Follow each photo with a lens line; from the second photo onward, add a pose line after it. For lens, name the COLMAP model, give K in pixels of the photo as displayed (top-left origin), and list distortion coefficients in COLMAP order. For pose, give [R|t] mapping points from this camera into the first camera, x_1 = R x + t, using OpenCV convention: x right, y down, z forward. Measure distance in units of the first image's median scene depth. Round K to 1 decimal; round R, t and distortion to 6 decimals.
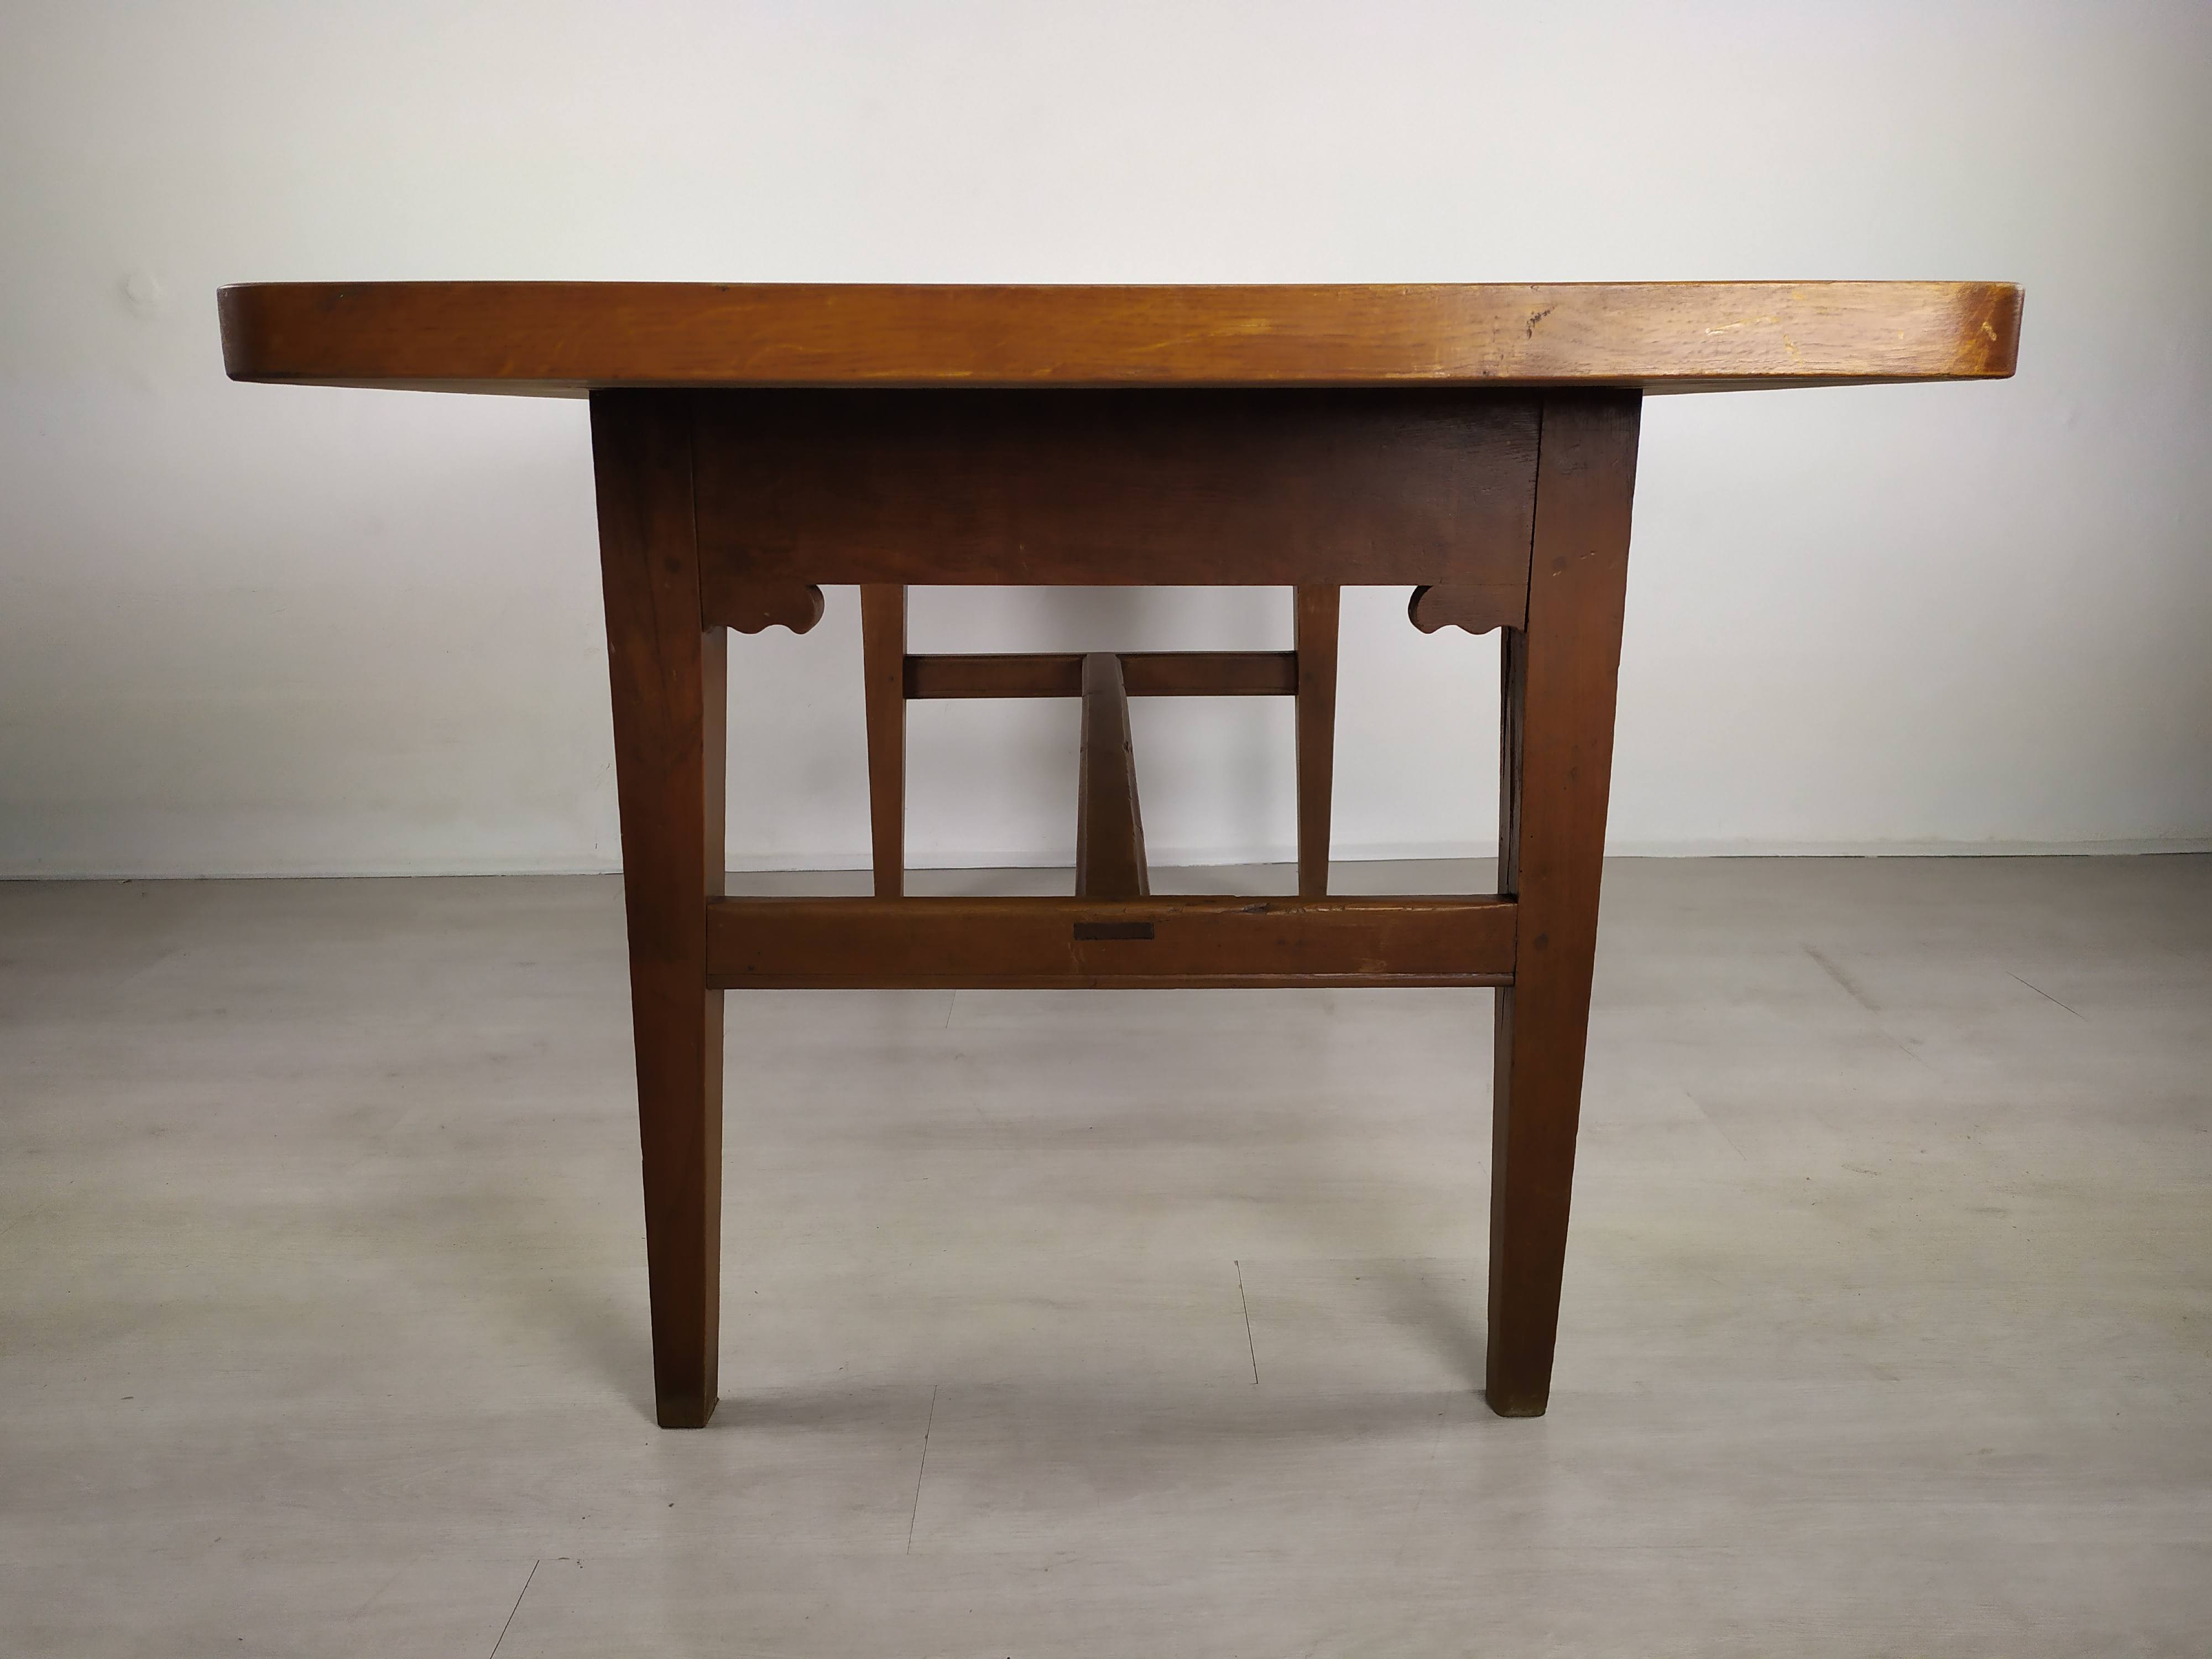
lens RADIAL K [[1663.6, 0, 1113.7], [0, 1663.6, 825.3], [0, 0, 1]] dist [0.057068, -0.046527]
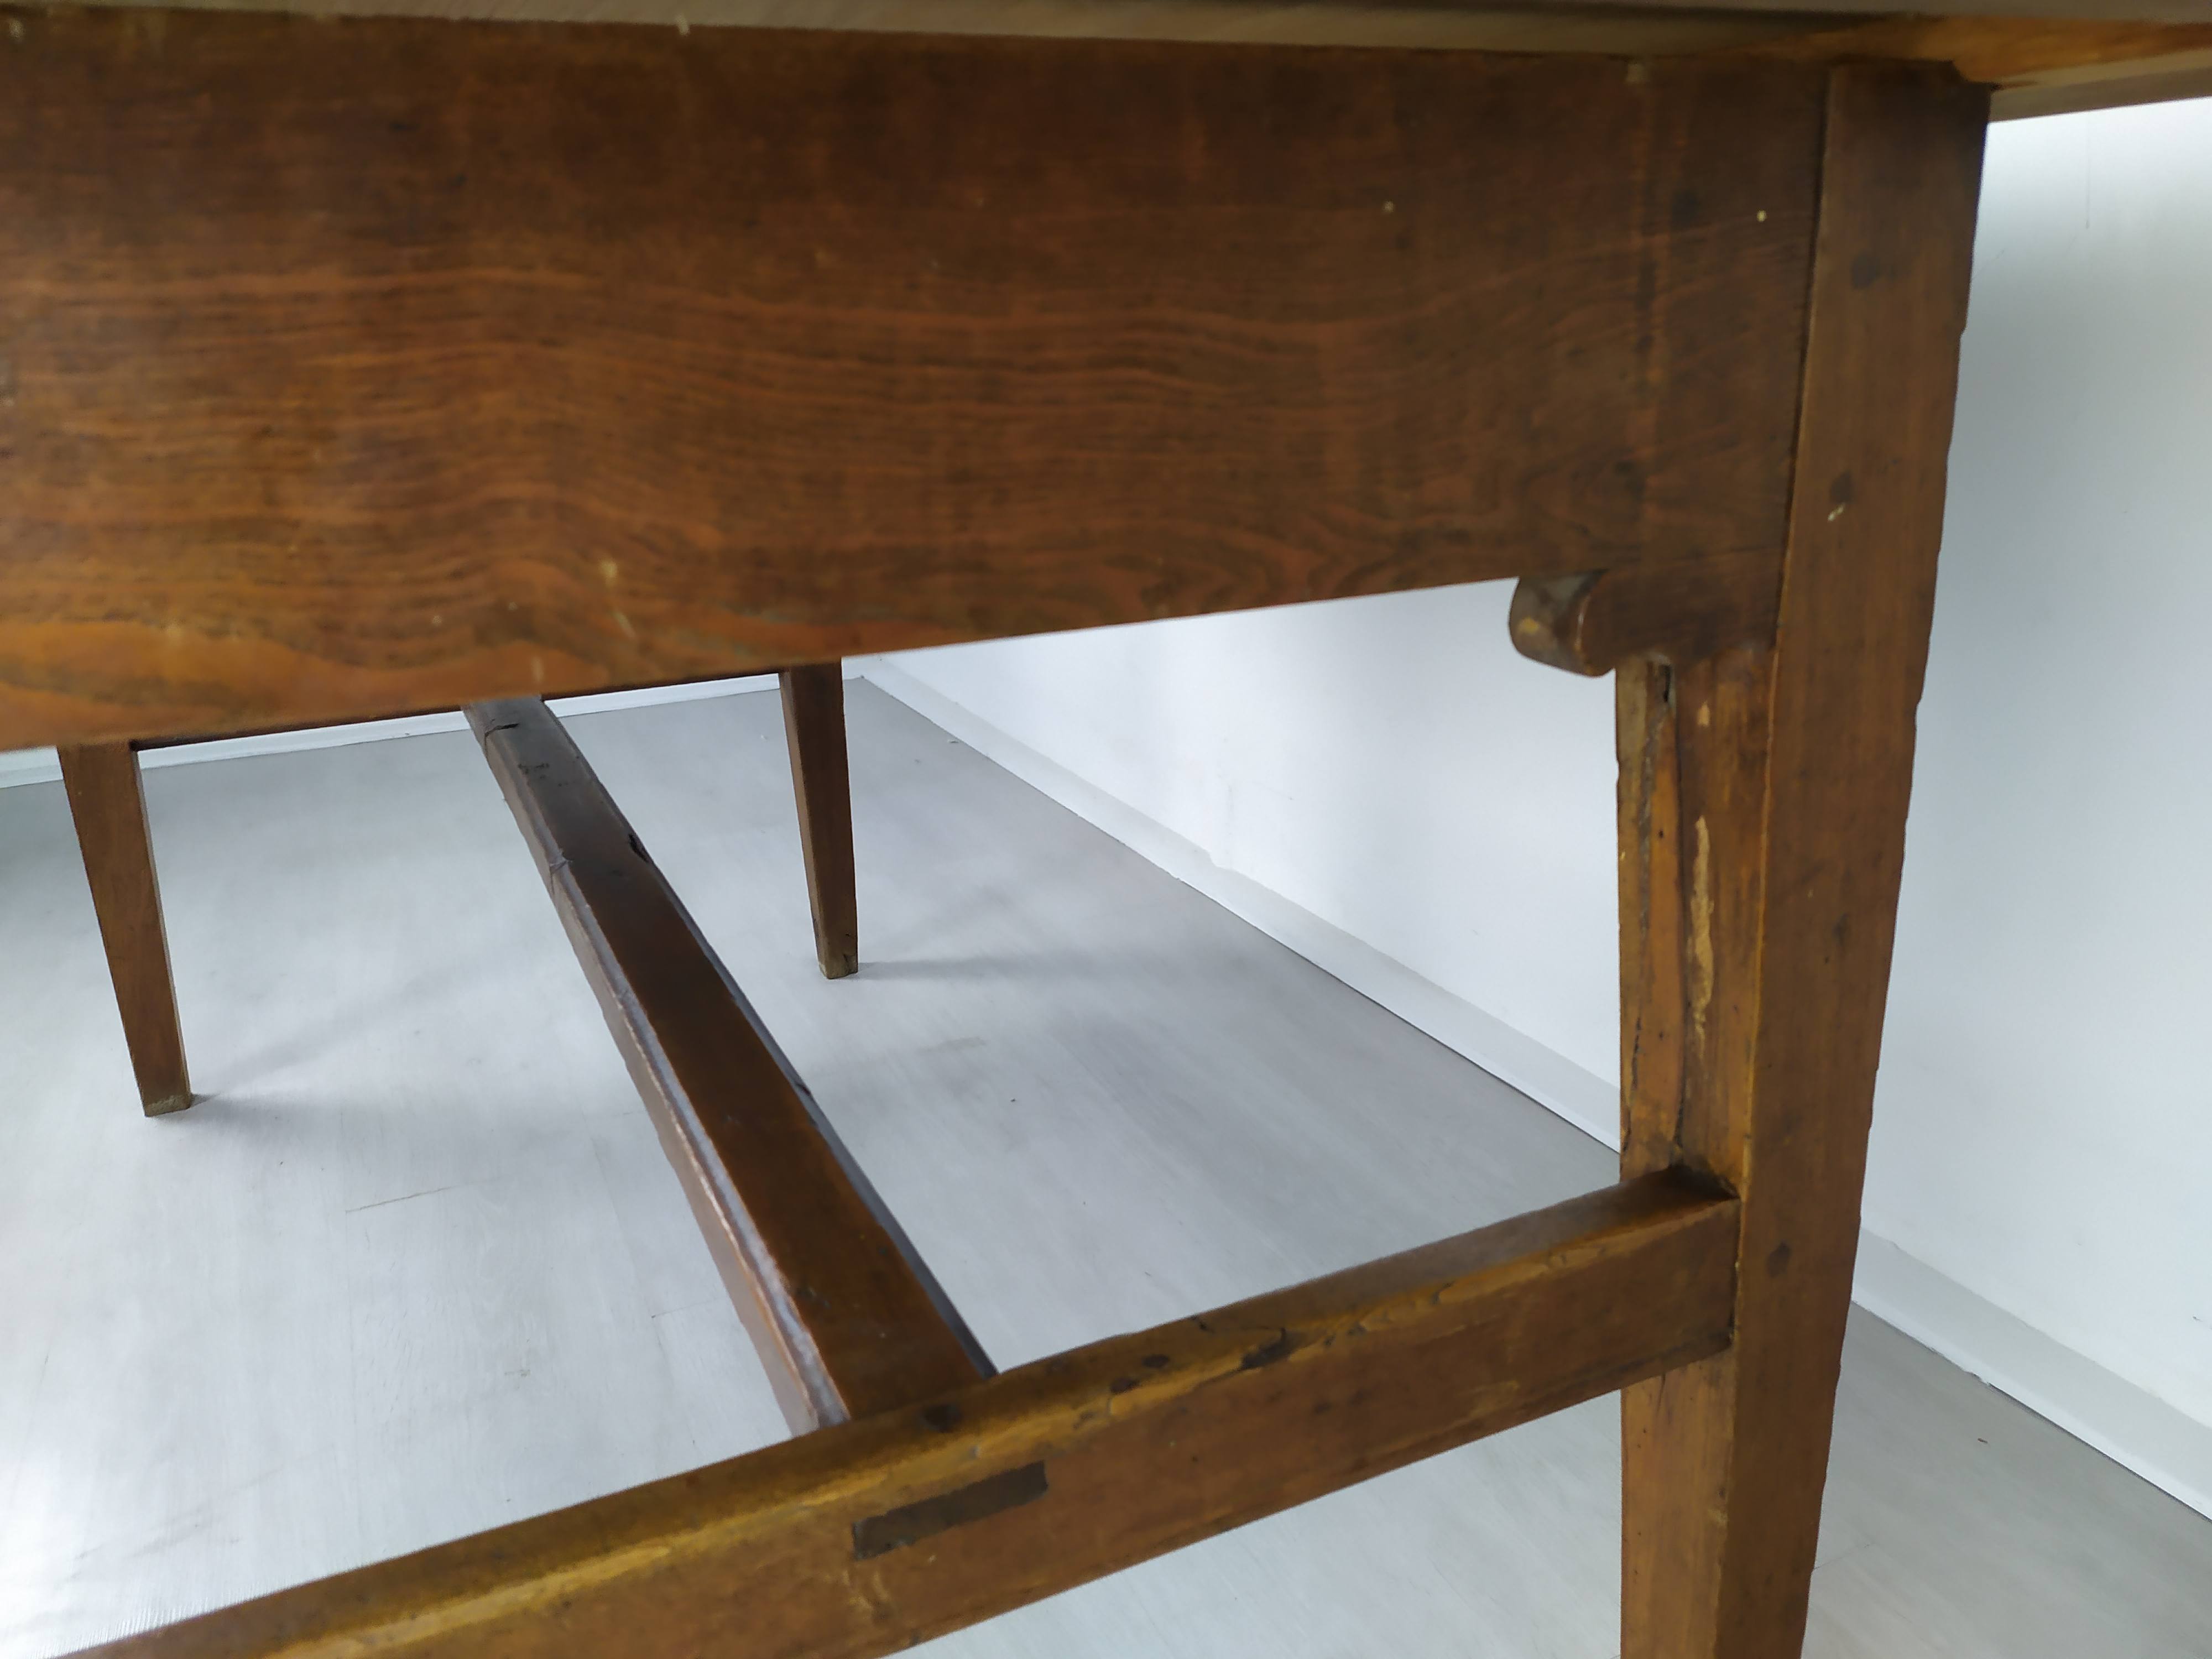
lens RADIAL K [[1663.6, 0, 1111.3], [0, 1663.6, 806.9], [0, 0, 1]] dist [0.057068, -0.046527]
pose [[0.908445, -0.151854, 0.389447, -0.100623], [0.129394, 0.988076, 0.083442, -0.135770], [-0.397474, -0.025411, 0.917262, 0.662033]]
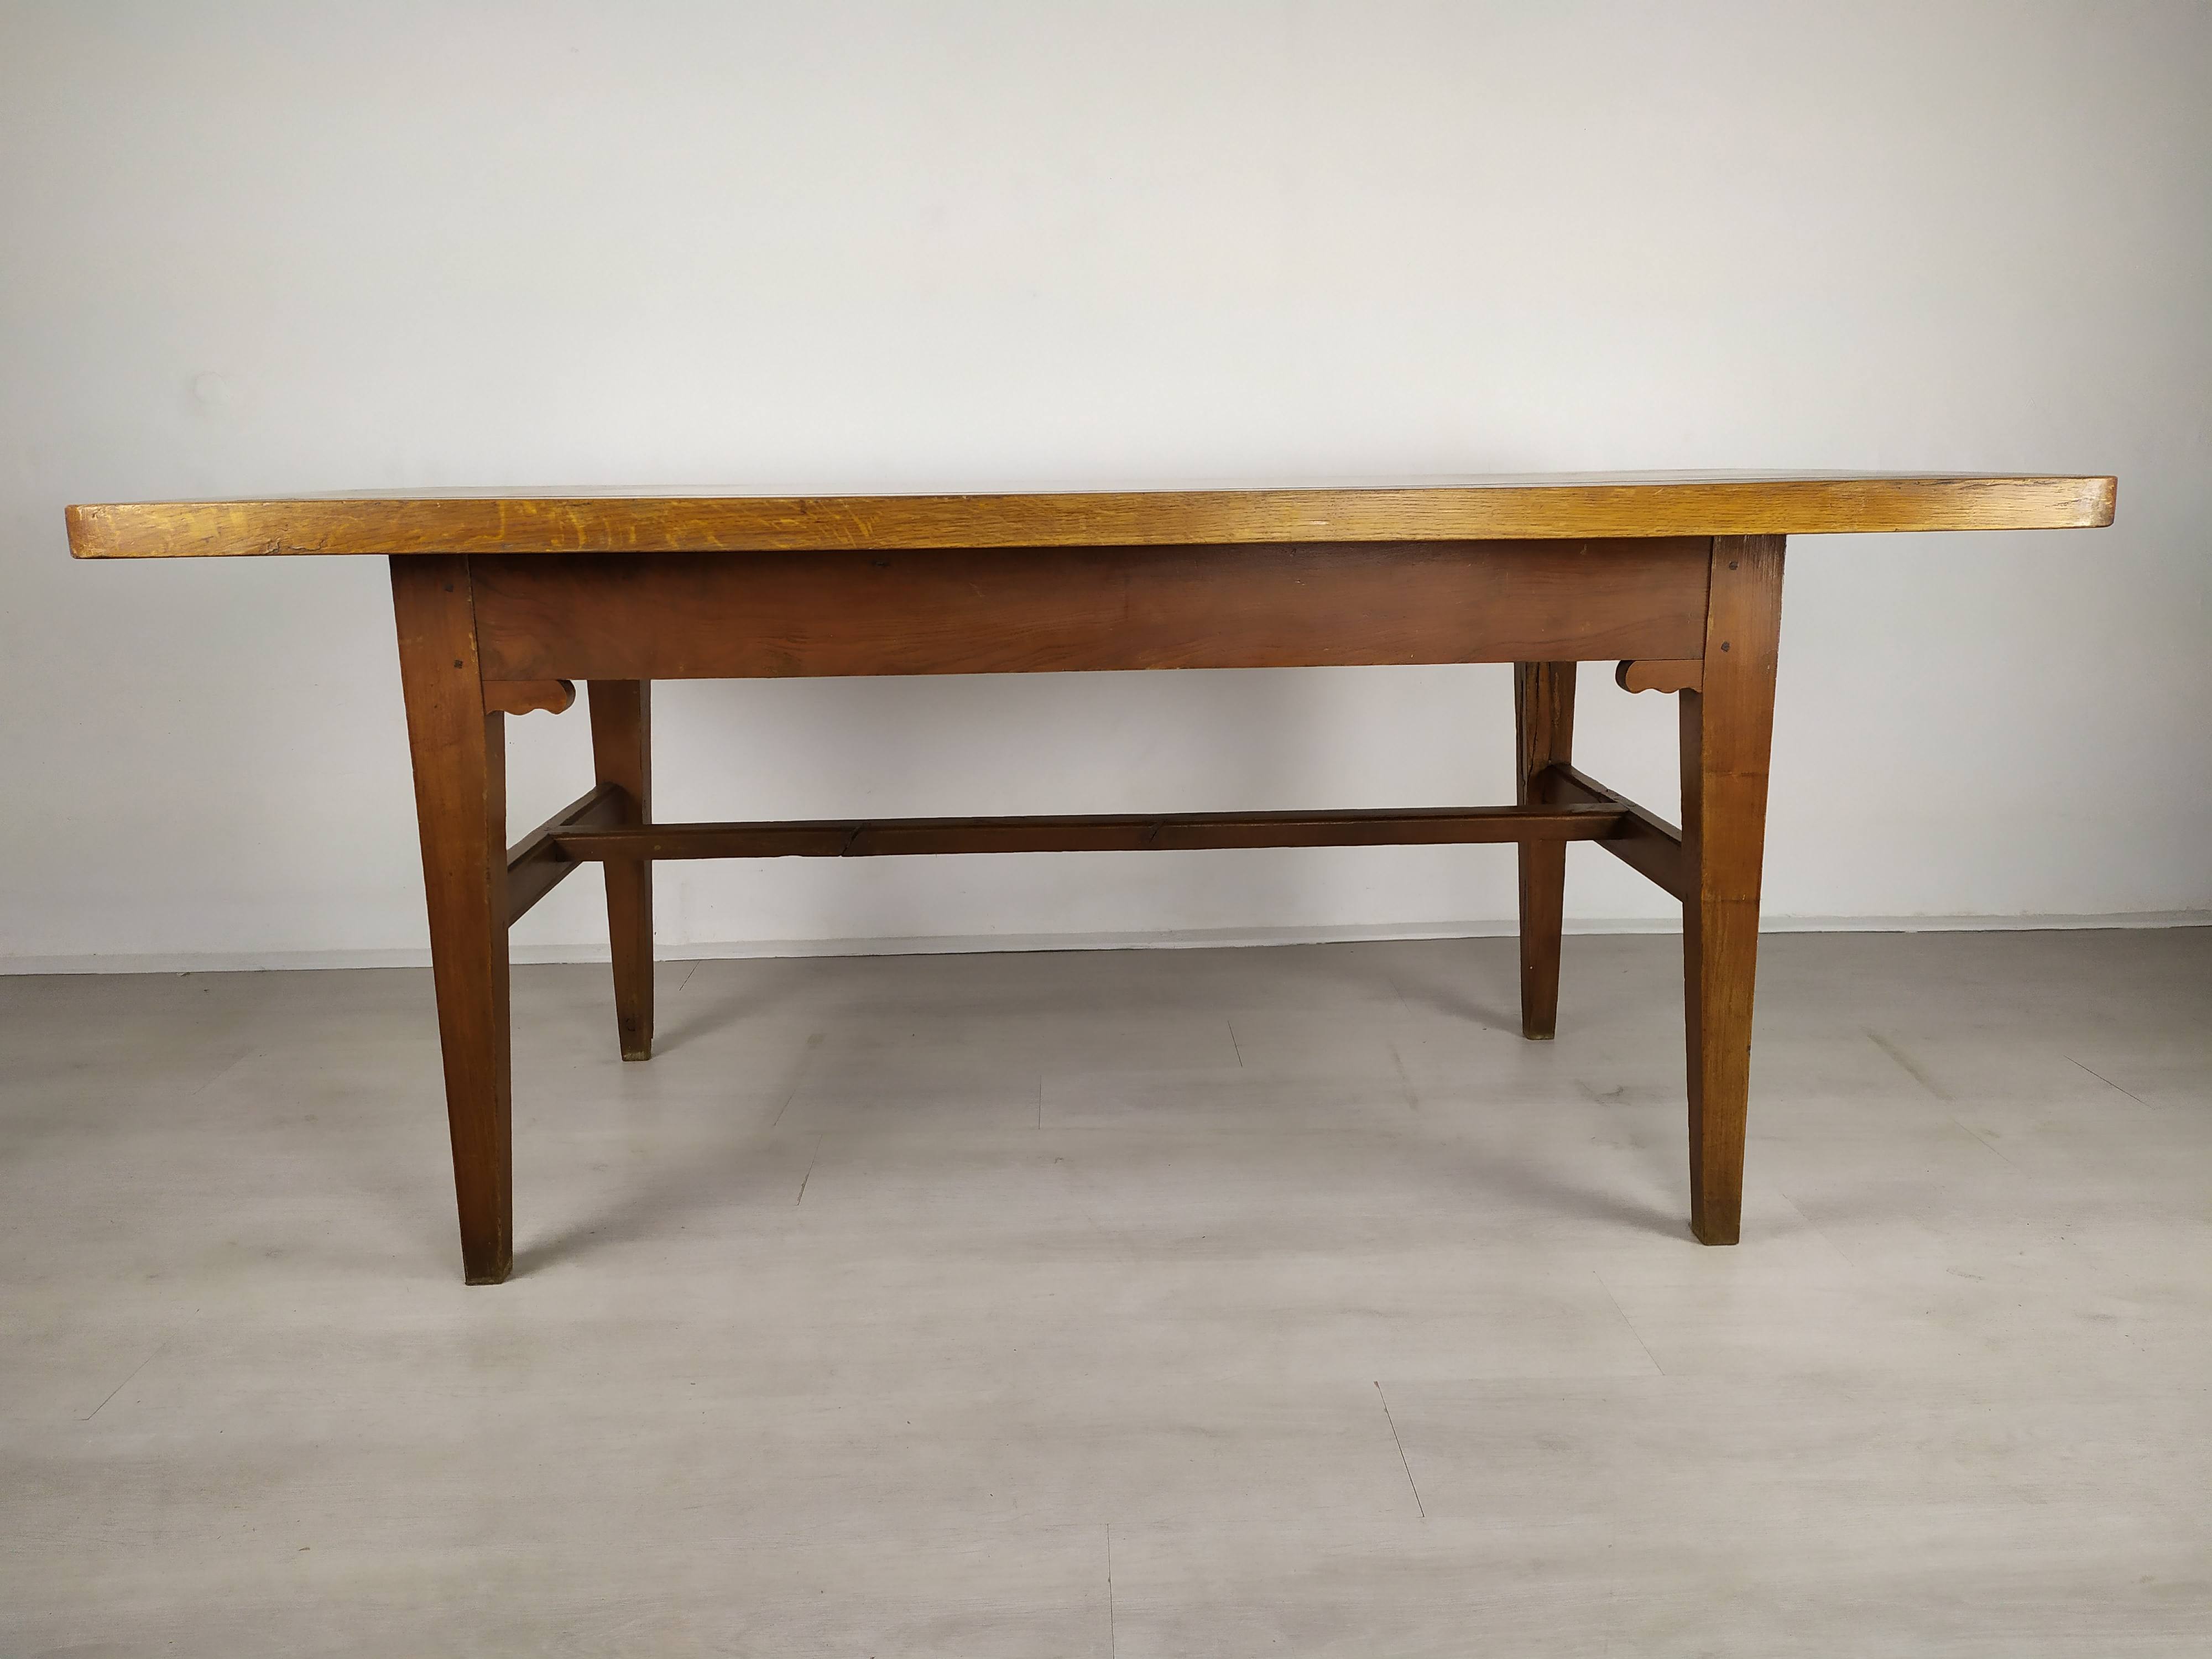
lens RADIAL K [[1663.6, 0, 1119.4], [0, 1663.6, 776.3], [0, 0, 1]] dist [0.057068, -0.046527]
pose [[-0.024055, -0.184293, 0.982577, -1.782522], [0.250853, 0.950303, 0.184381, -0.461485], [-0.967726, 0.250917, 0.023371, 1.552813]]
